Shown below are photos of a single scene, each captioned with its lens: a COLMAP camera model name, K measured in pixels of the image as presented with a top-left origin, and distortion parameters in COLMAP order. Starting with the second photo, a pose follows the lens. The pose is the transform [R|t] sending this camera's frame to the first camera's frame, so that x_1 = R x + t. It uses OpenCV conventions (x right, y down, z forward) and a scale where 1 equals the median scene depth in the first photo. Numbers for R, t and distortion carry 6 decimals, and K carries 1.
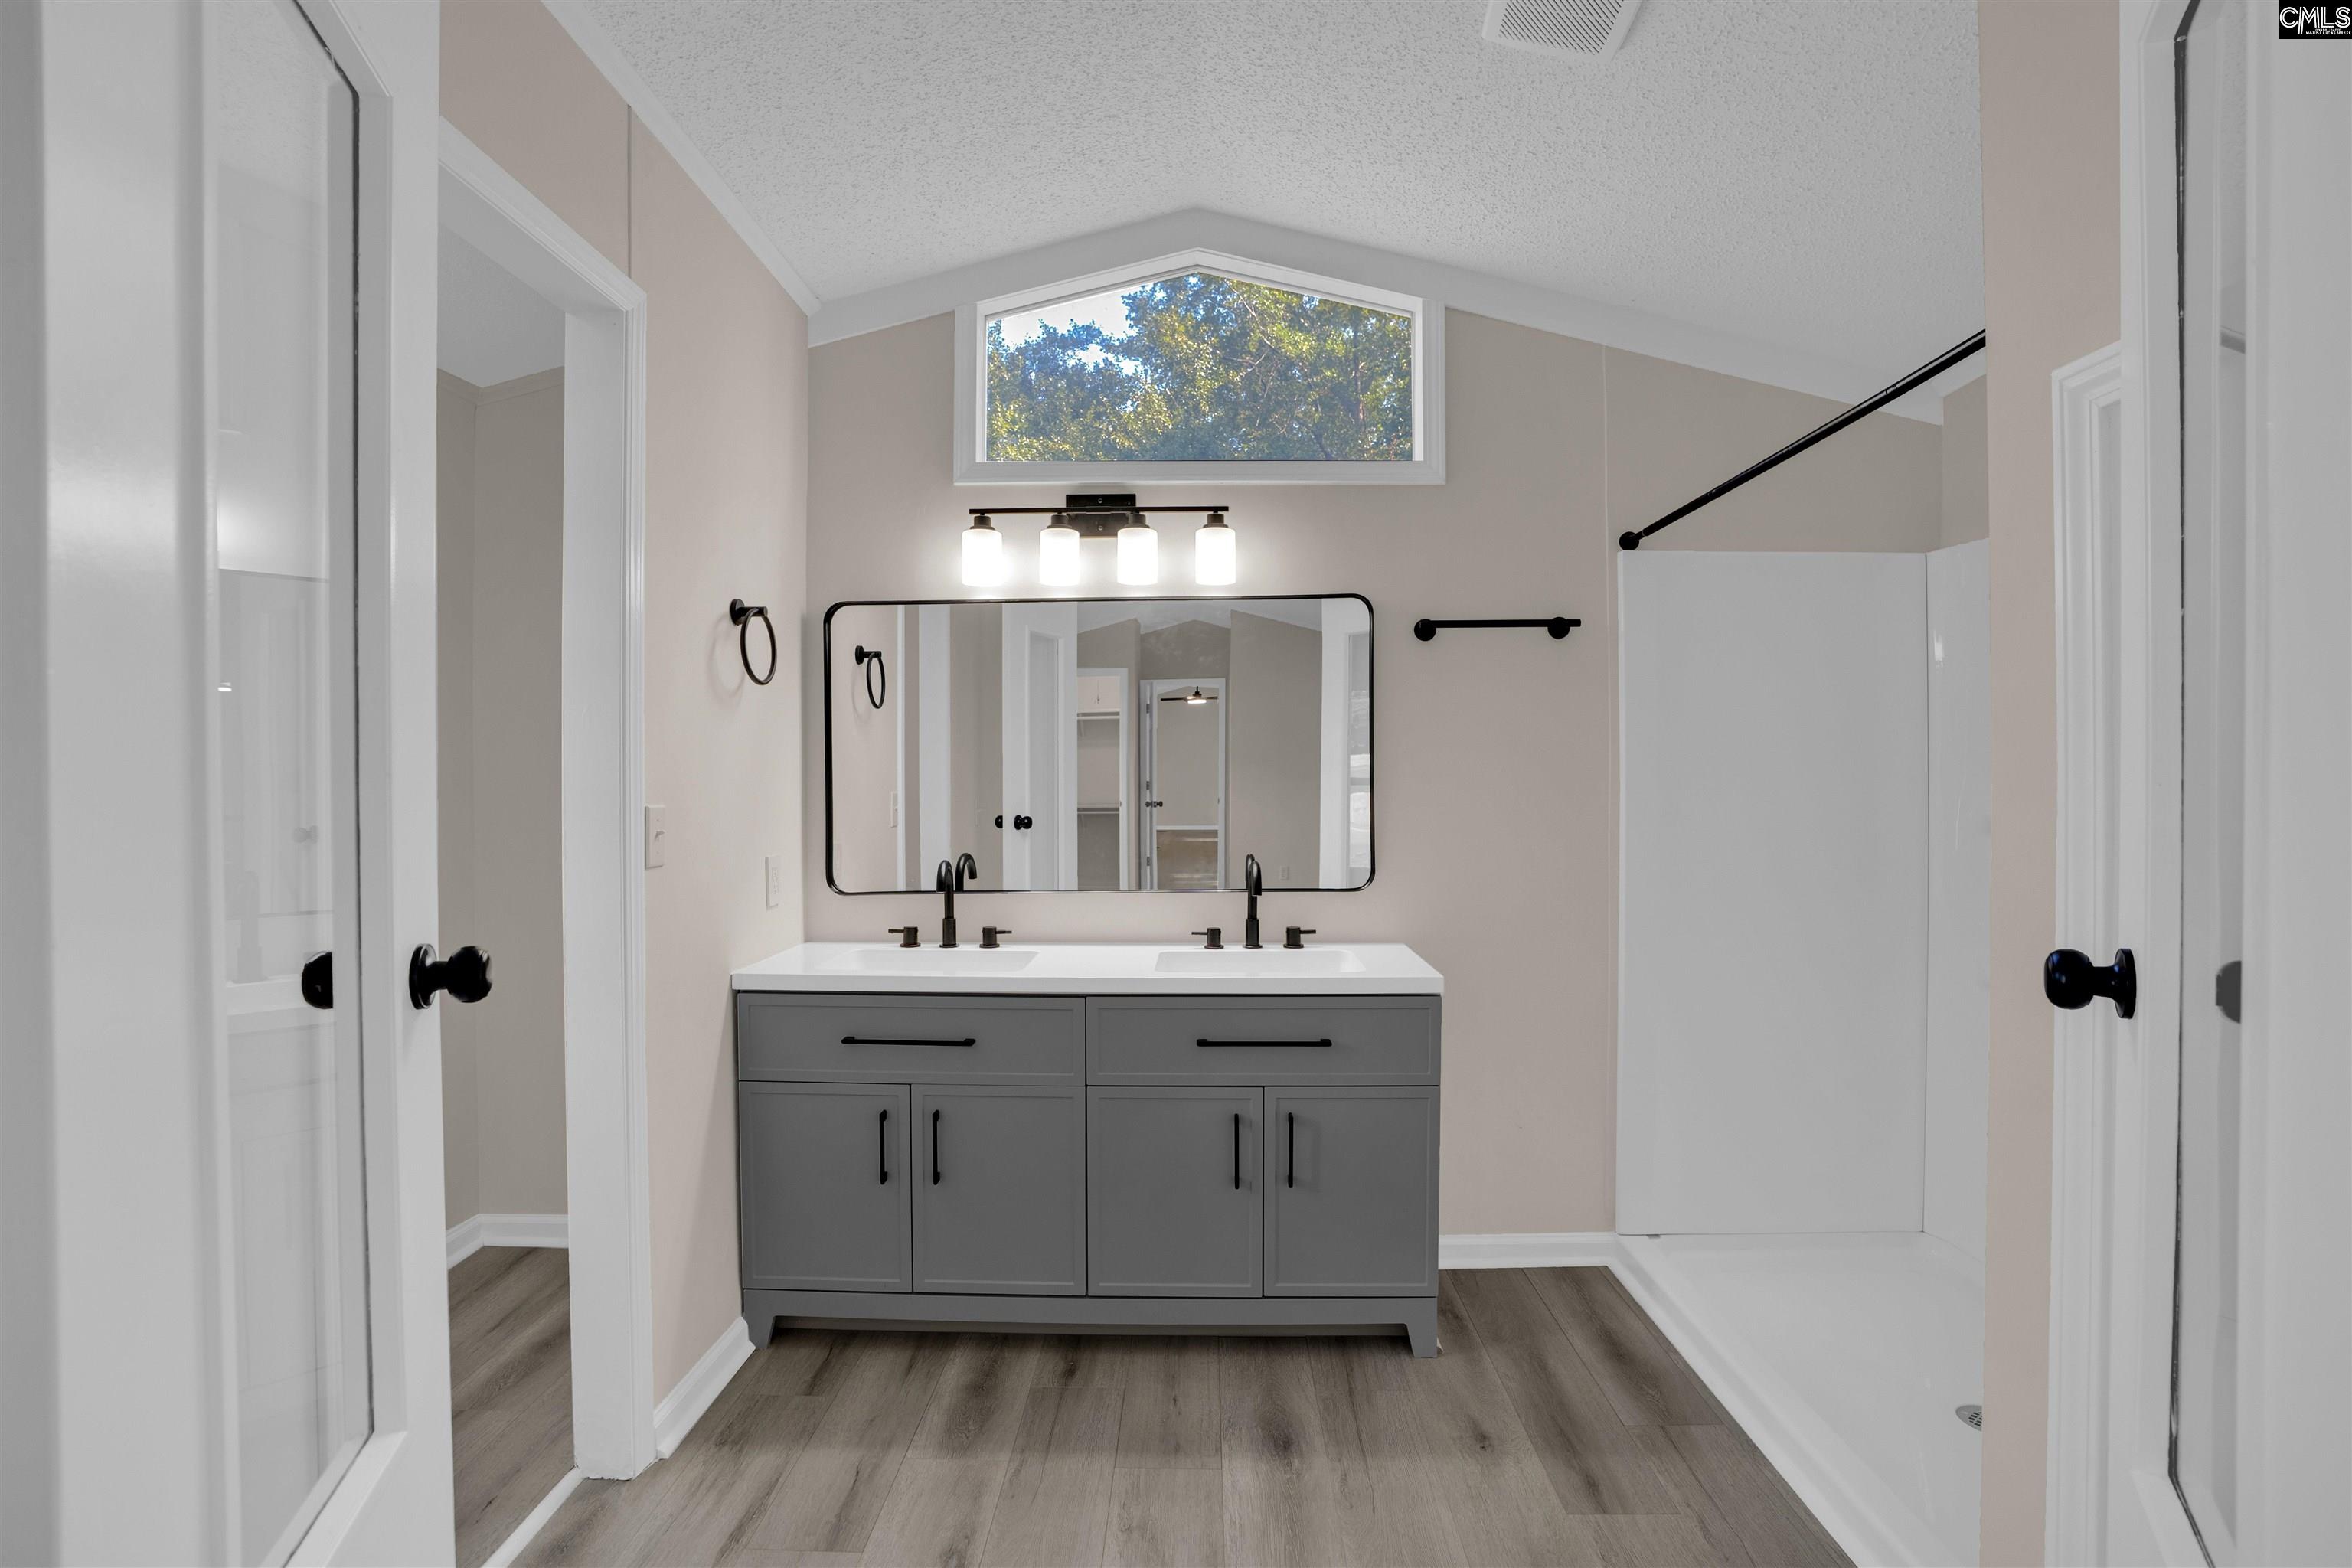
lens RADIAL K [[1102.3, 0, 1198.7], [0, 1102.3, 791.8], [0, 0, 1]] dist [-0.038293, 0.001912]
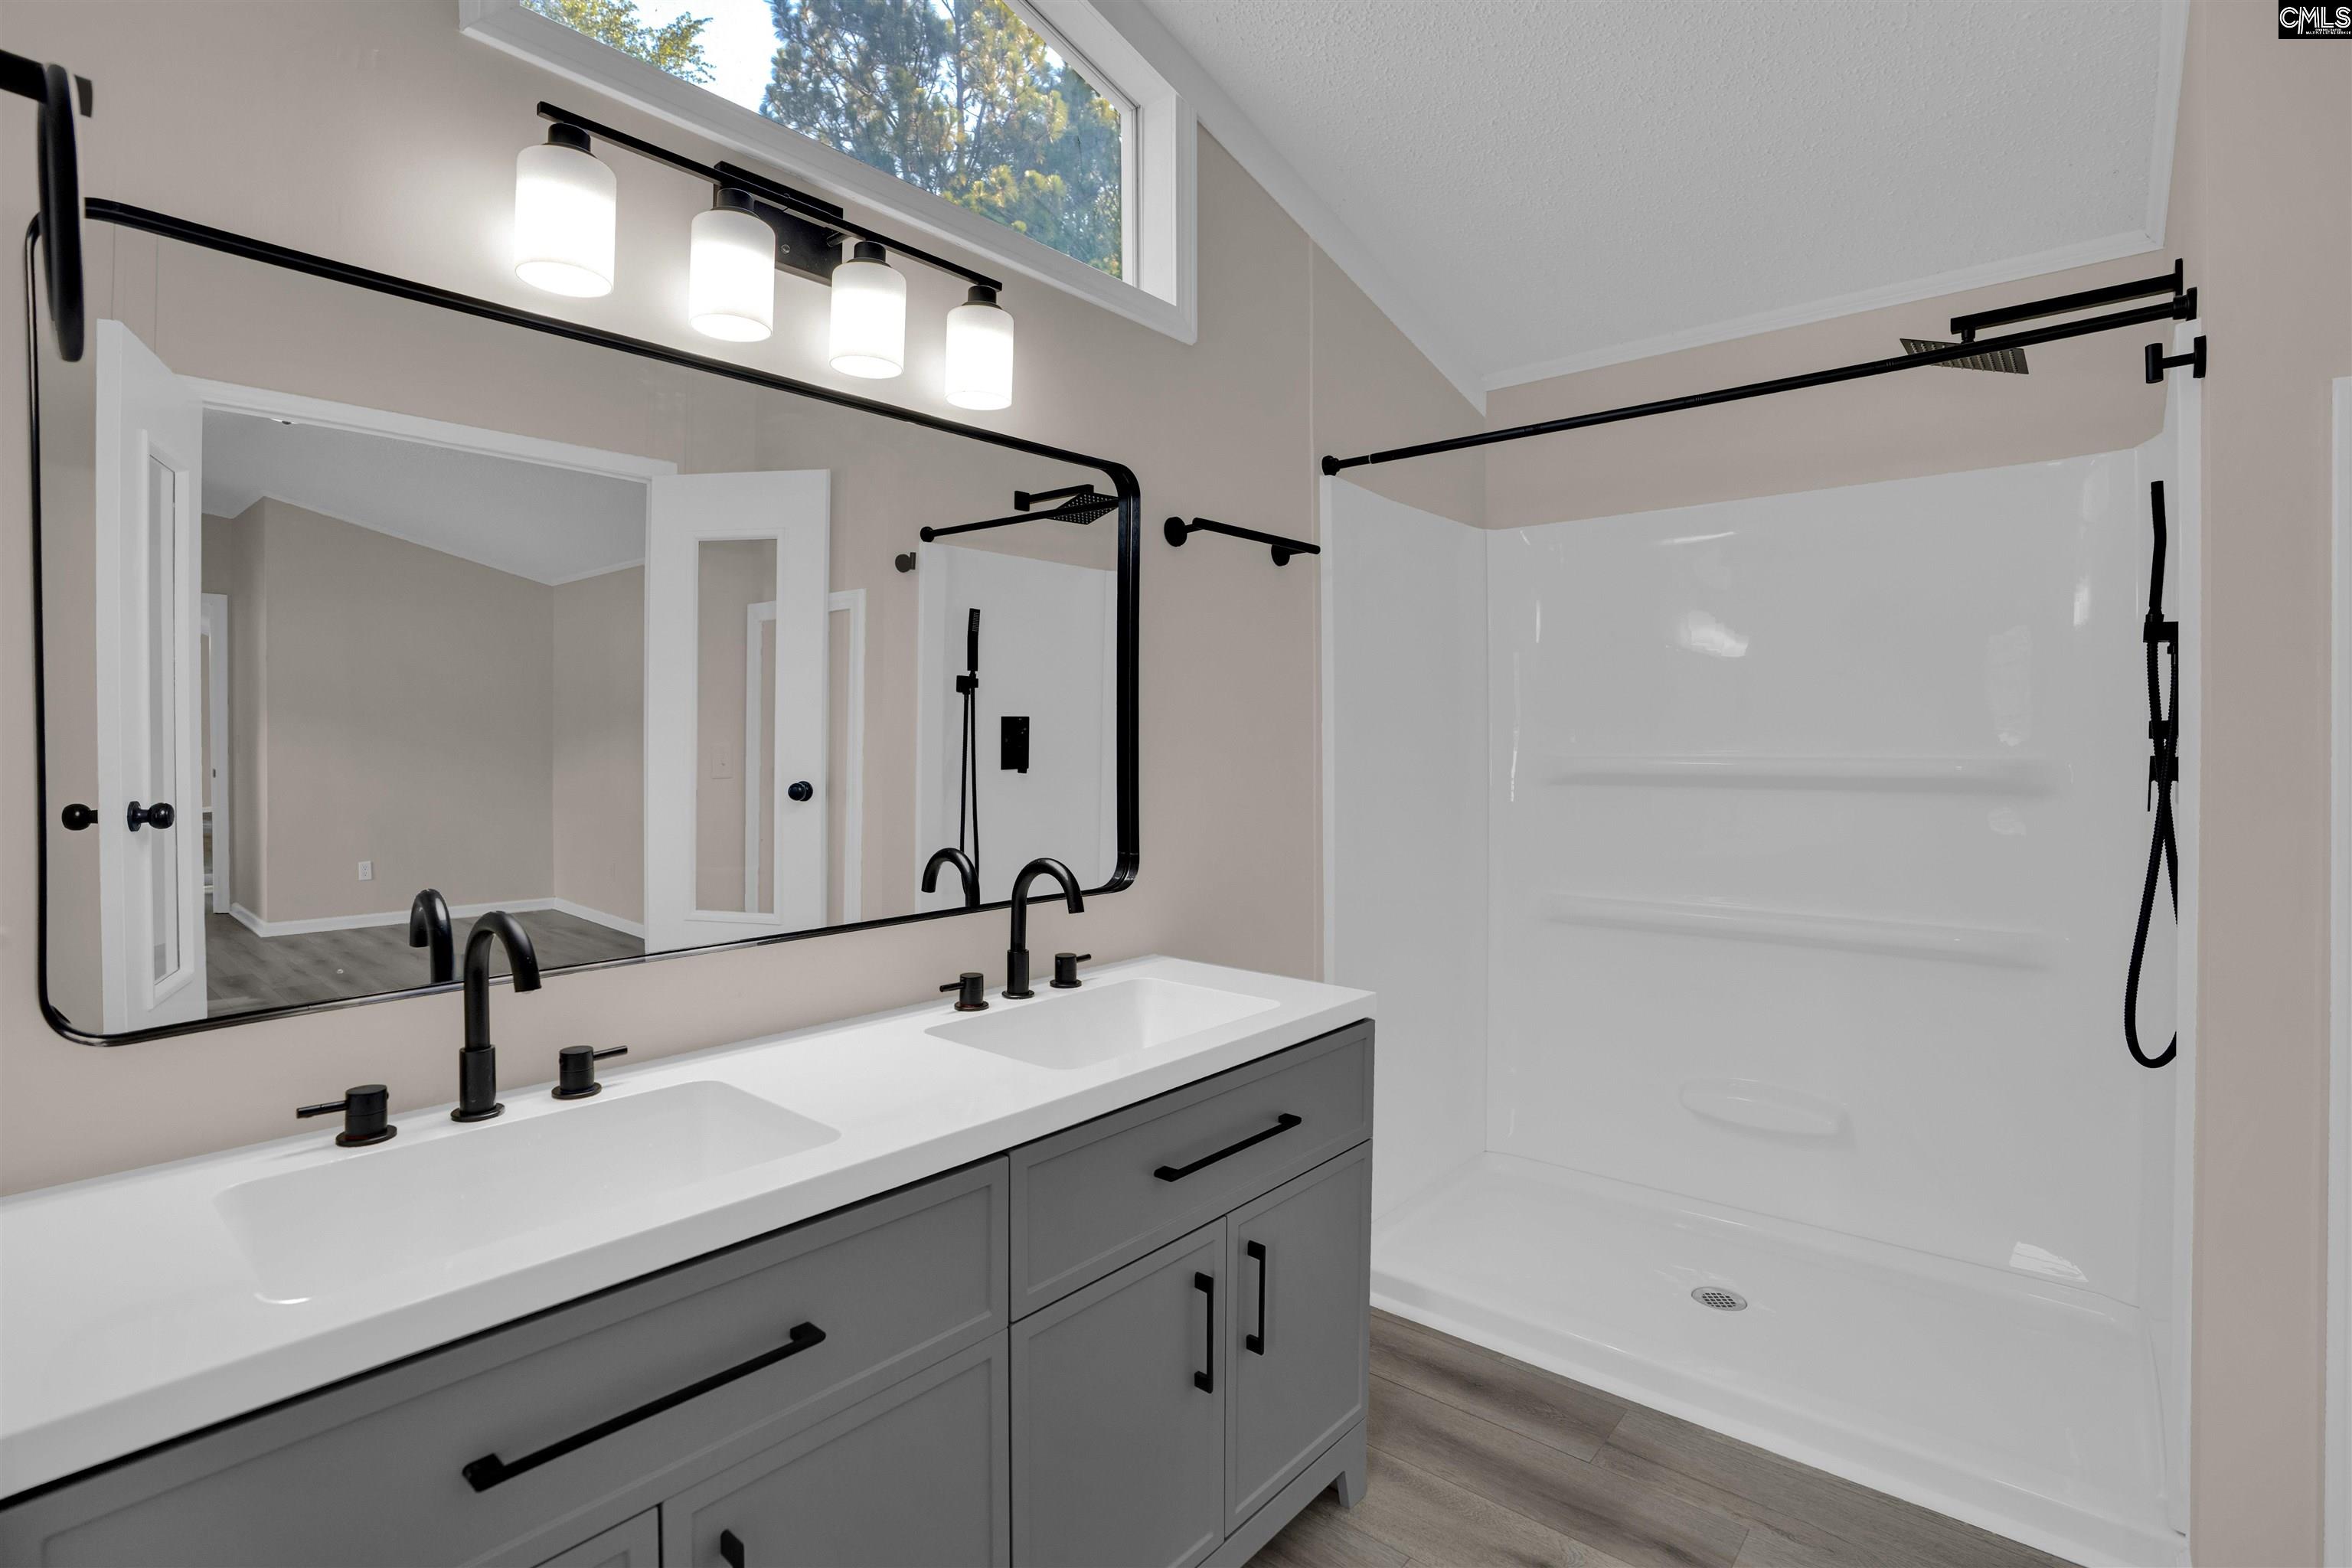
lens RADIAL K [[1102.3, 0, 1191.2], [0, 1102.3, 758.7], [0, 0, 1]] dist [-0.038293, 0.001912]
pose [[0.636743, -0.008355, 0.771030, -0.375664], [0.006049, 0.999965, 0.005840, 0.003102], [-0.771052, 0.000945, 0.636772, 0.531434]]
